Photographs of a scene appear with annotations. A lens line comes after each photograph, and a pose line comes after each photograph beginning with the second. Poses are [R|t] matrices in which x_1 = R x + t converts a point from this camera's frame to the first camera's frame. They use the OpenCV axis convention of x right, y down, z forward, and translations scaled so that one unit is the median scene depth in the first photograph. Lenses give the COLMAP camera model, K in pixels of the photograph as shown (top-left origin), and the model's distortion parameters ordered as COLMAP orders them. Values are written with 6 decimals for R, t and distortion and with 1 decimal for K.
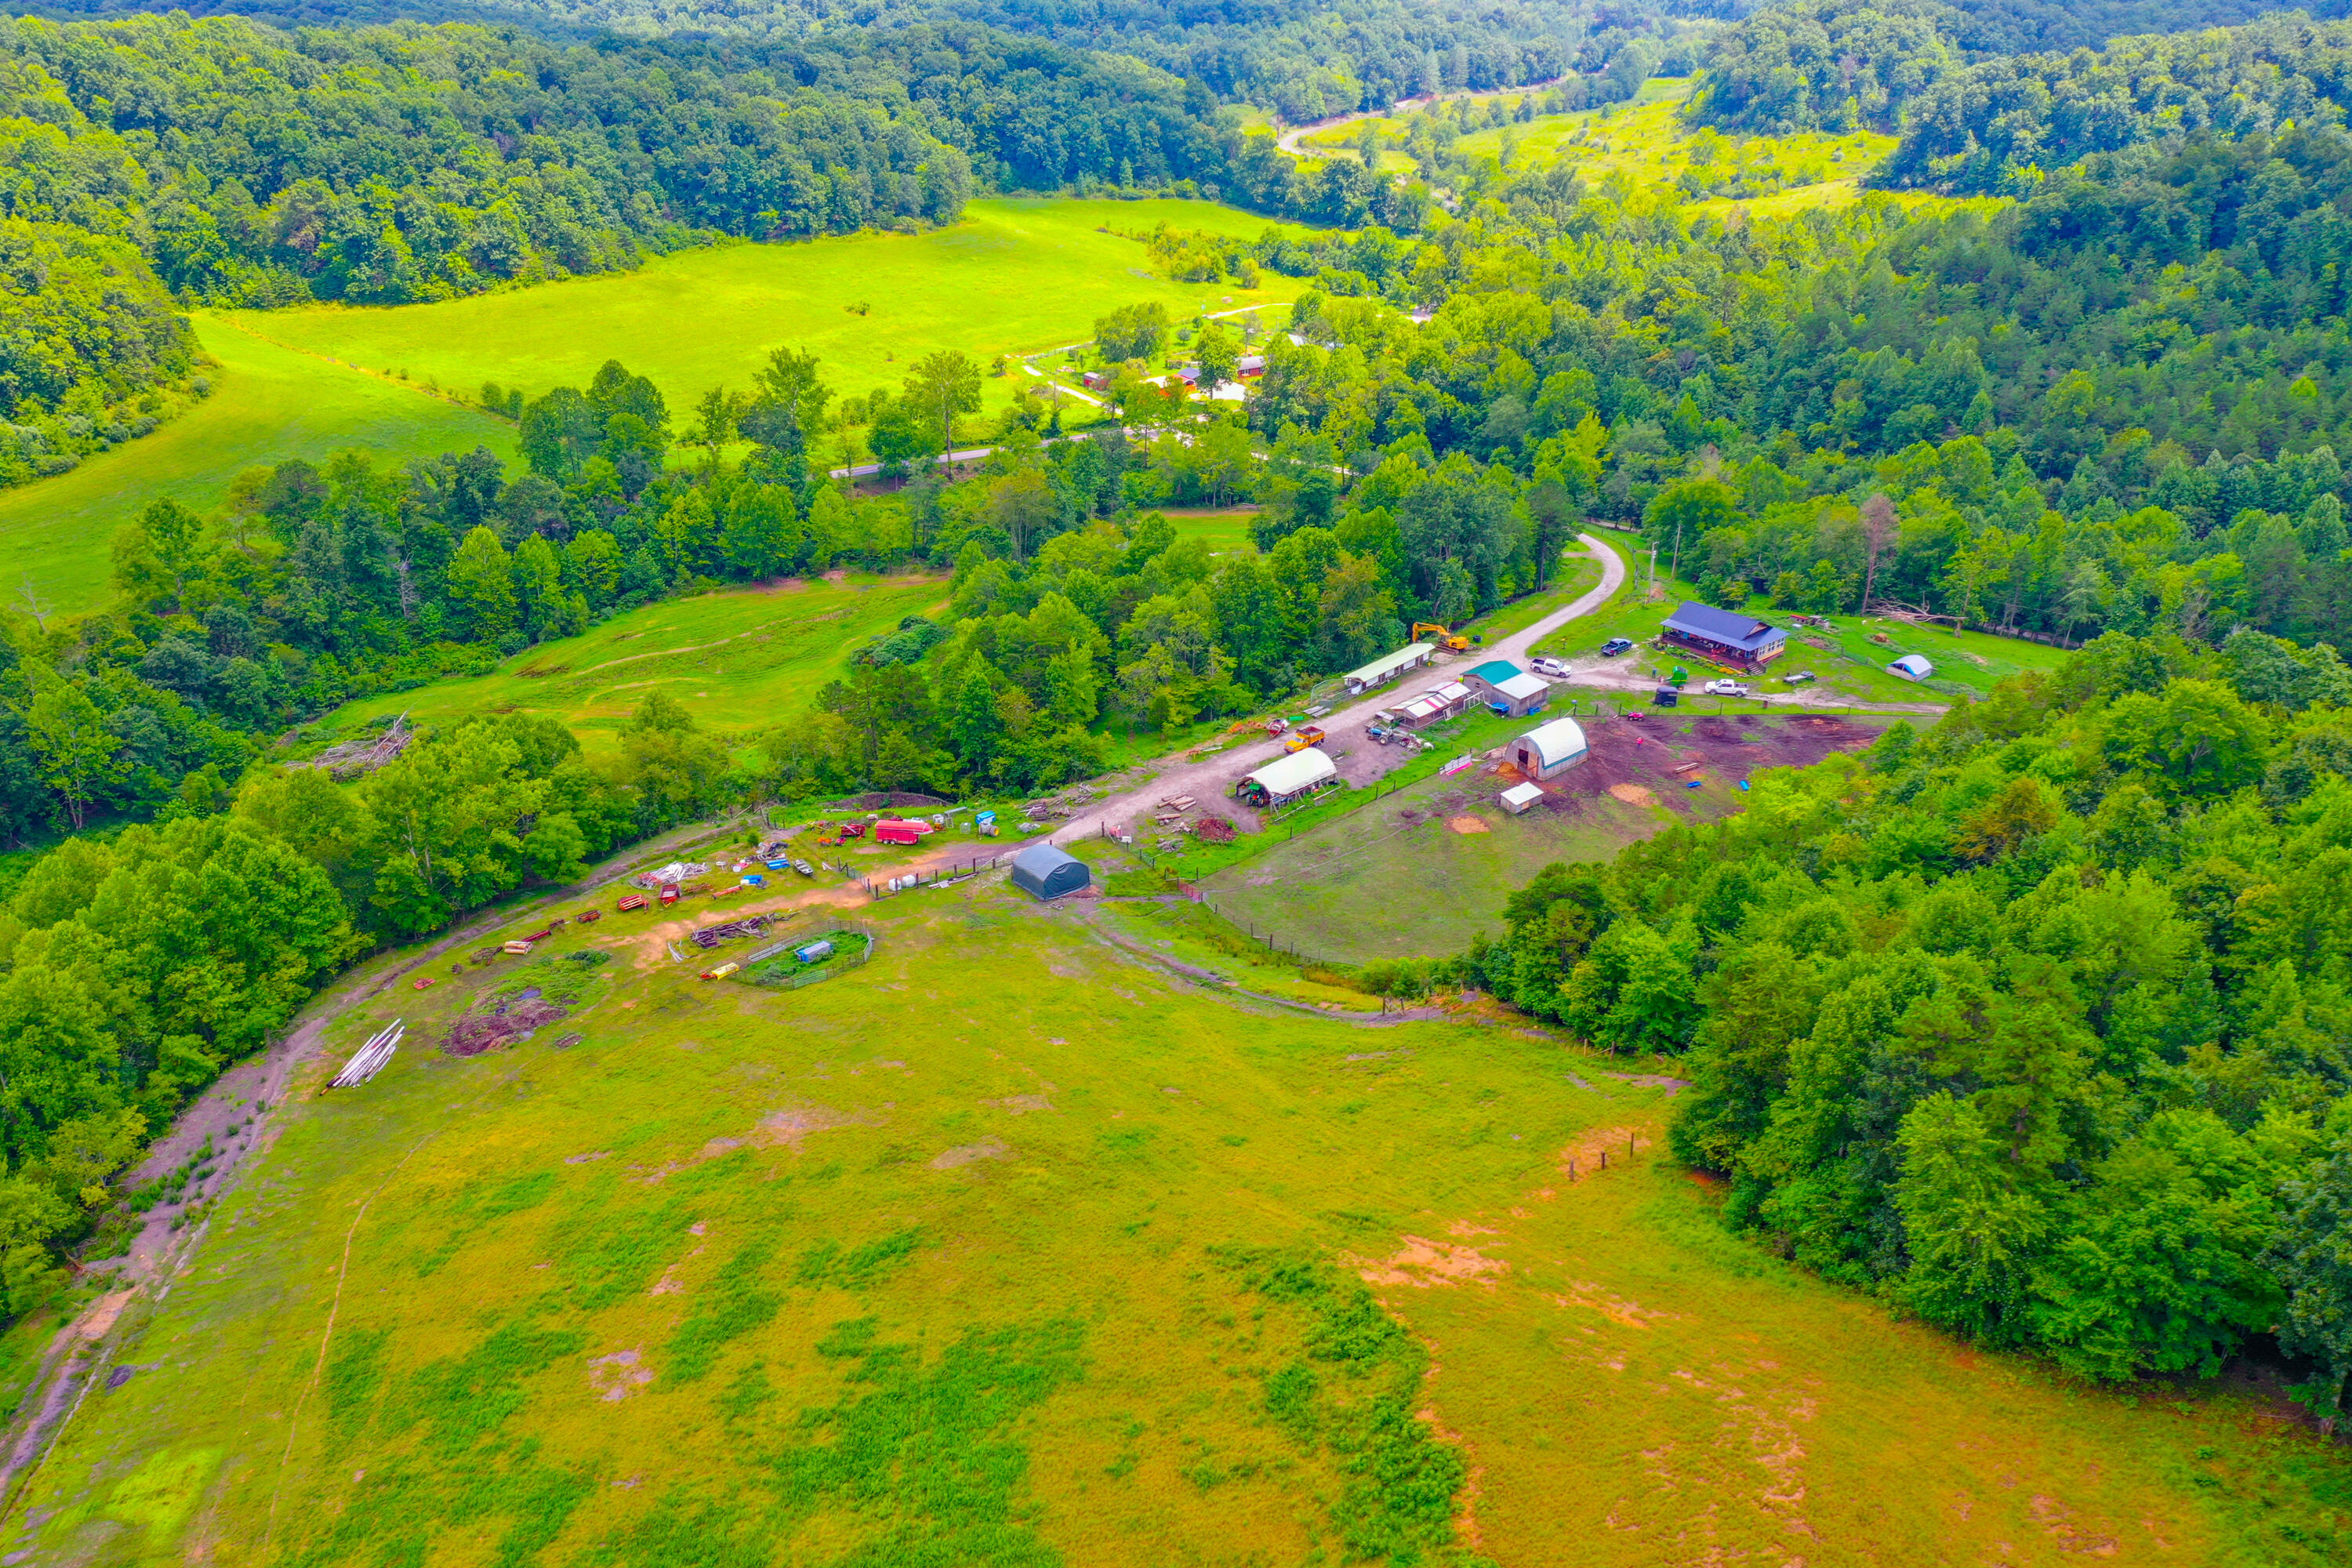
lens RADIAL K [[1847.6, 0, 1172.9], [0, 1847.6, 794.6], [0, 0, 1]] dist [0.000642, 0.003077]
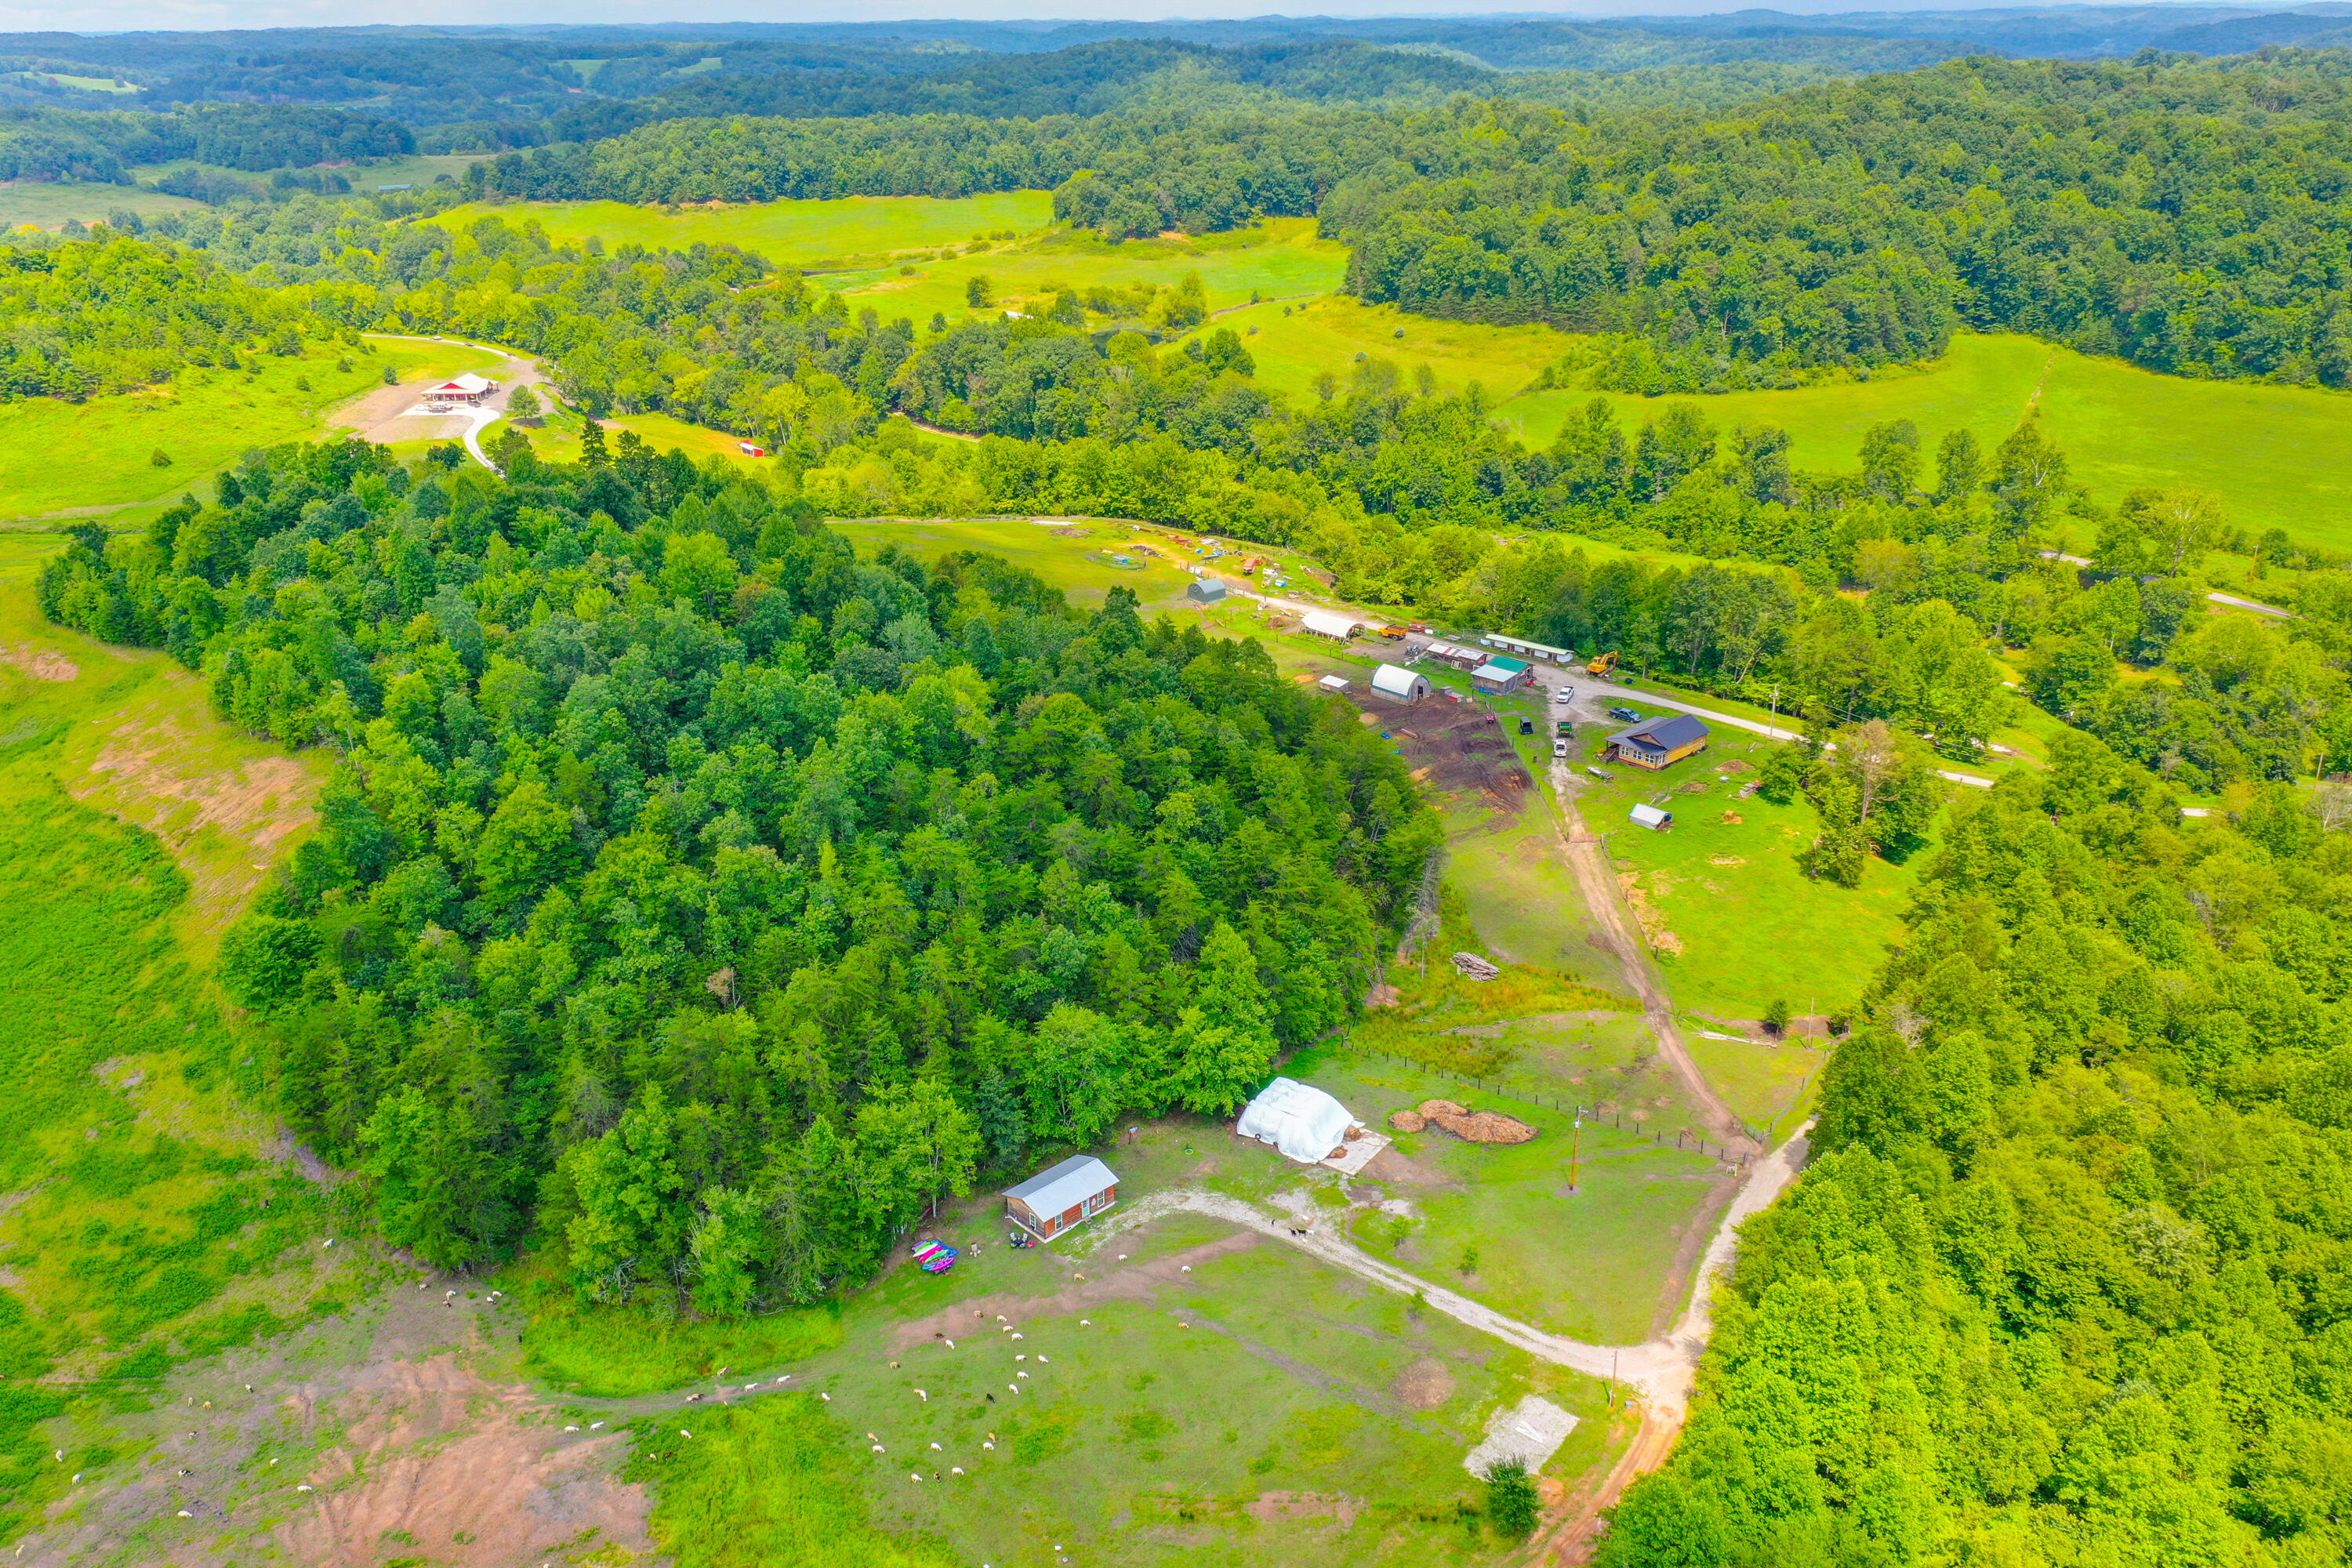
lens RADIAL K [[1847.6, 0, 1169.5], [0, 1847.6, 786.3], [0, 0, 1]] dist [0.000642, 0.003077]
pose [[0.023363, 0.393707, -0.918939, 0.749056], [-0.419861, 0.838061, 0.348382, -0.185686], [0.907287, 0.377688, 0.184882, 0.298202]]
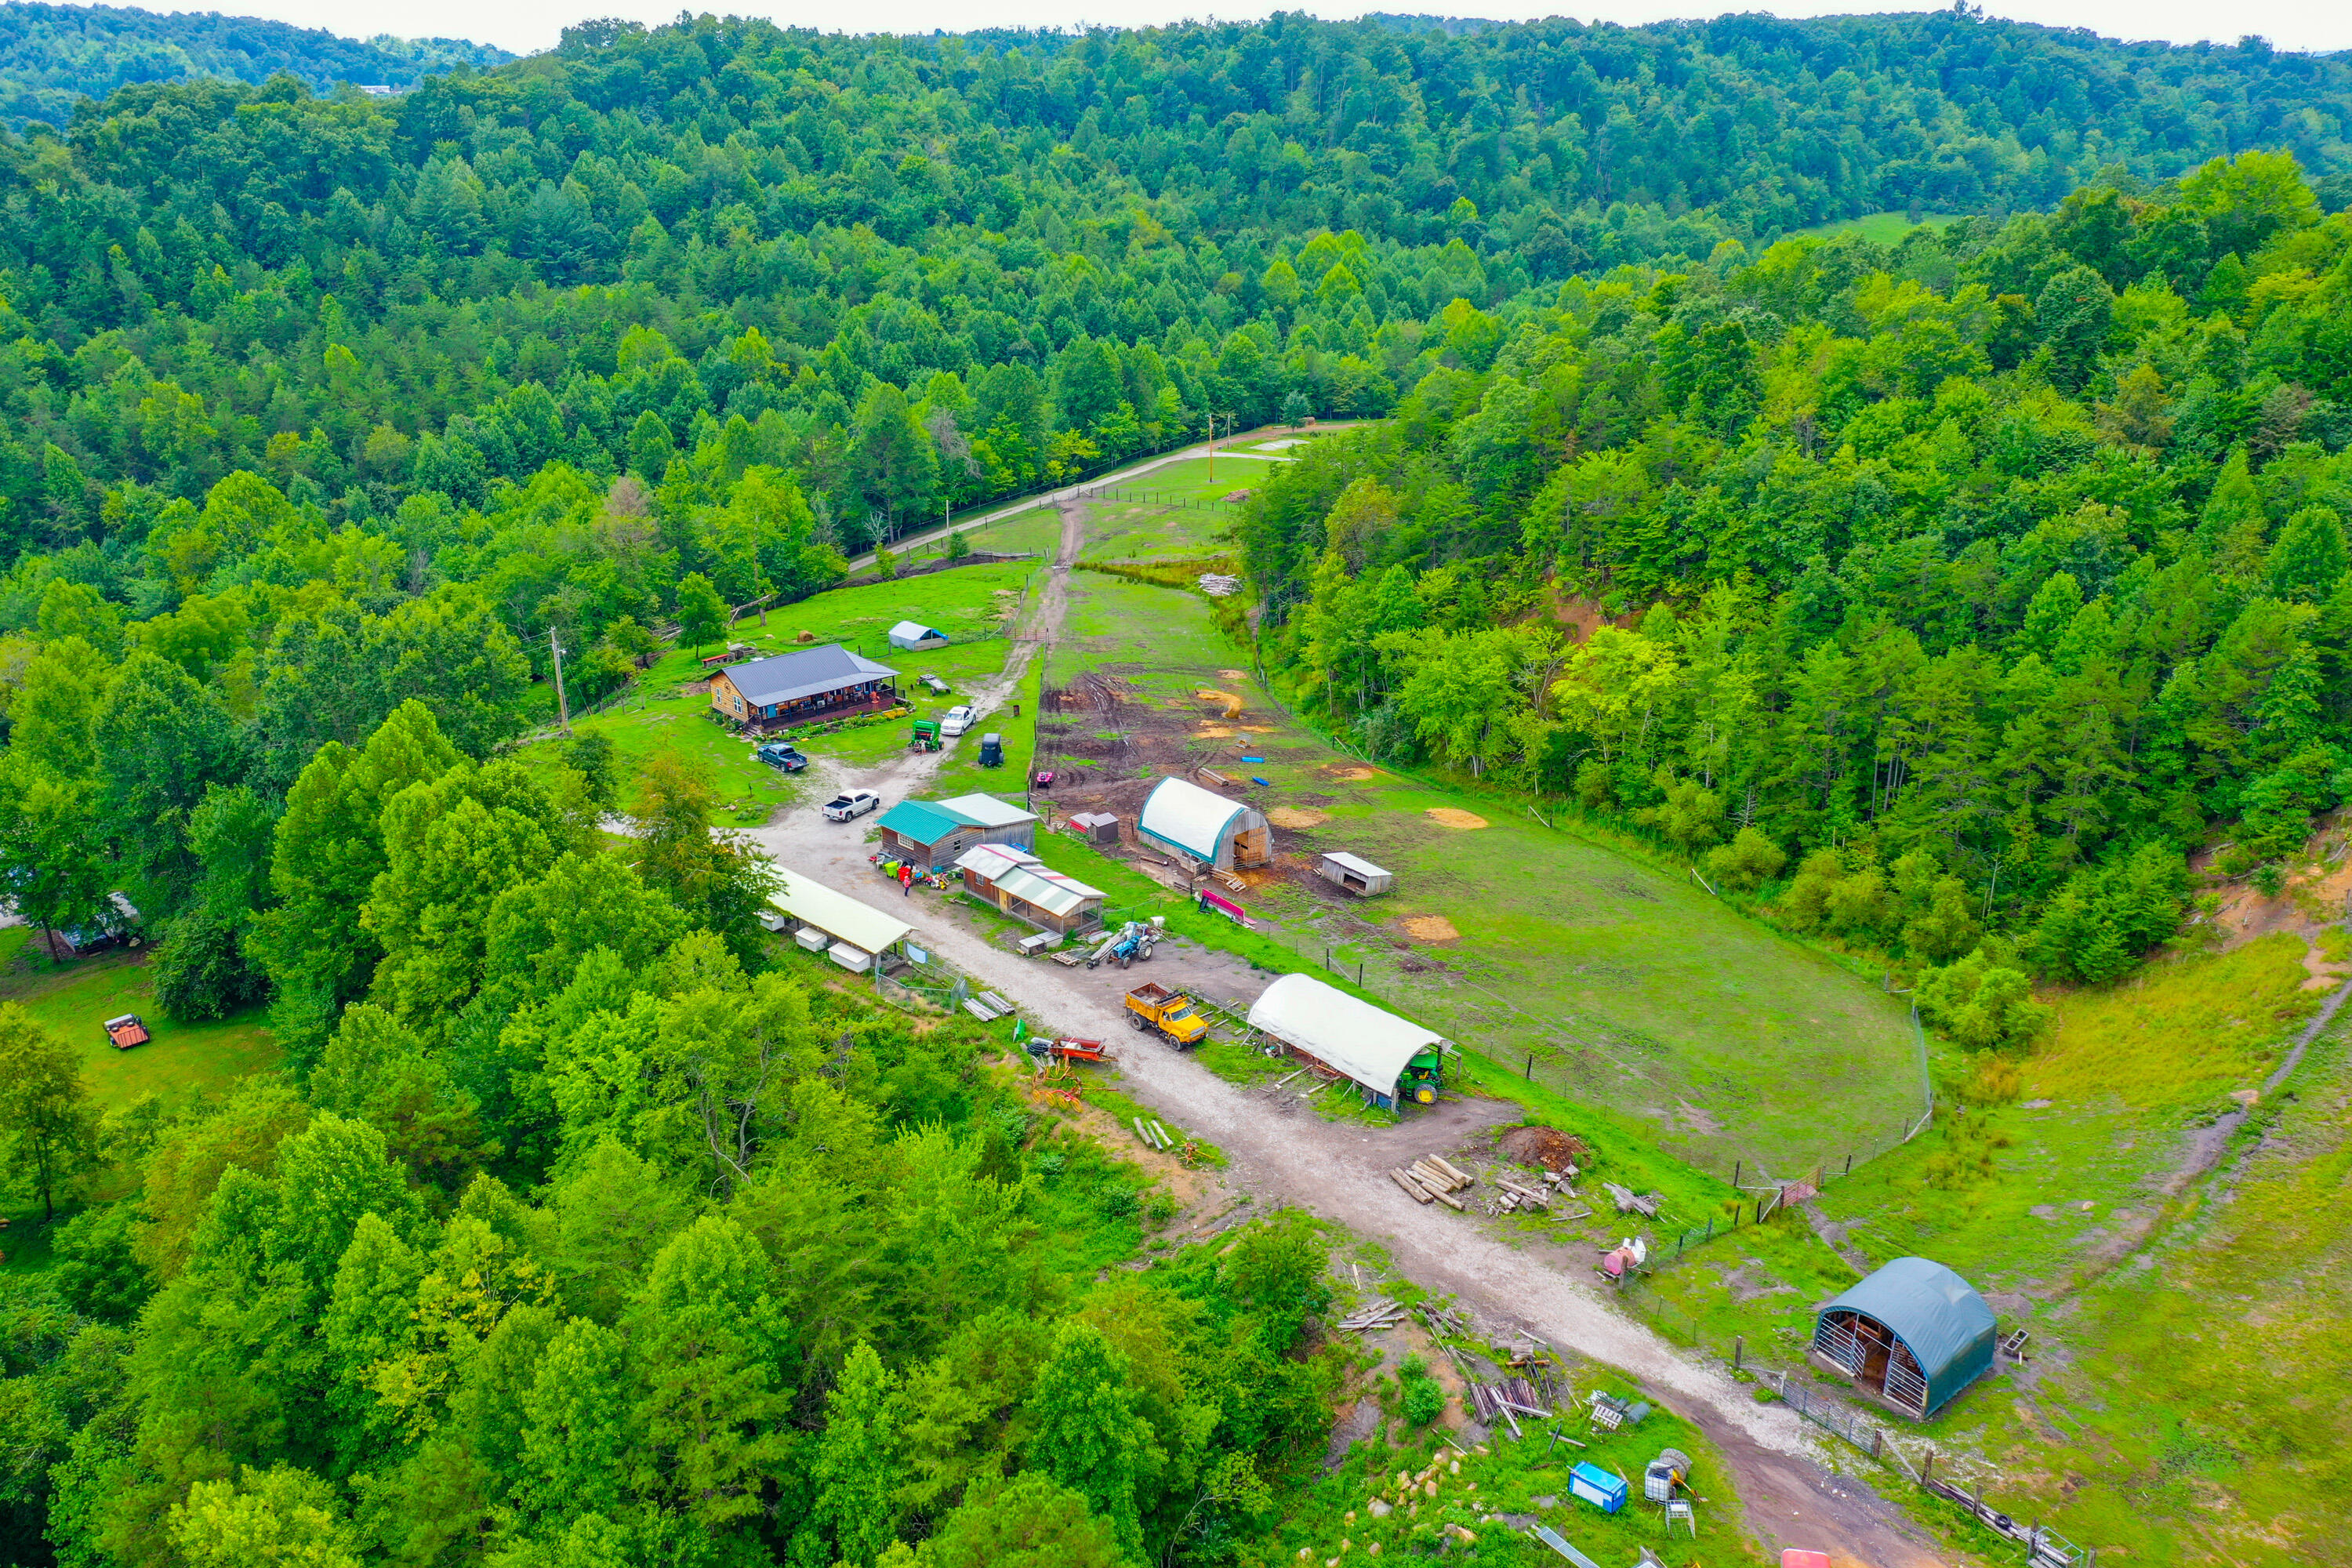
lens RADIAL K [[1847.6, 0, 1167.6], [0, 1847.6, 783.2], [0, 0, 1]] dist [0.000642, 0.003077]
pose [[0.005887, -0.350704, 0.936468, -0.175620], [0.433579, 0.844772, 0.313639, -0.114914], [-0.901096, 0.404186, 0.157031, 0.446459]]
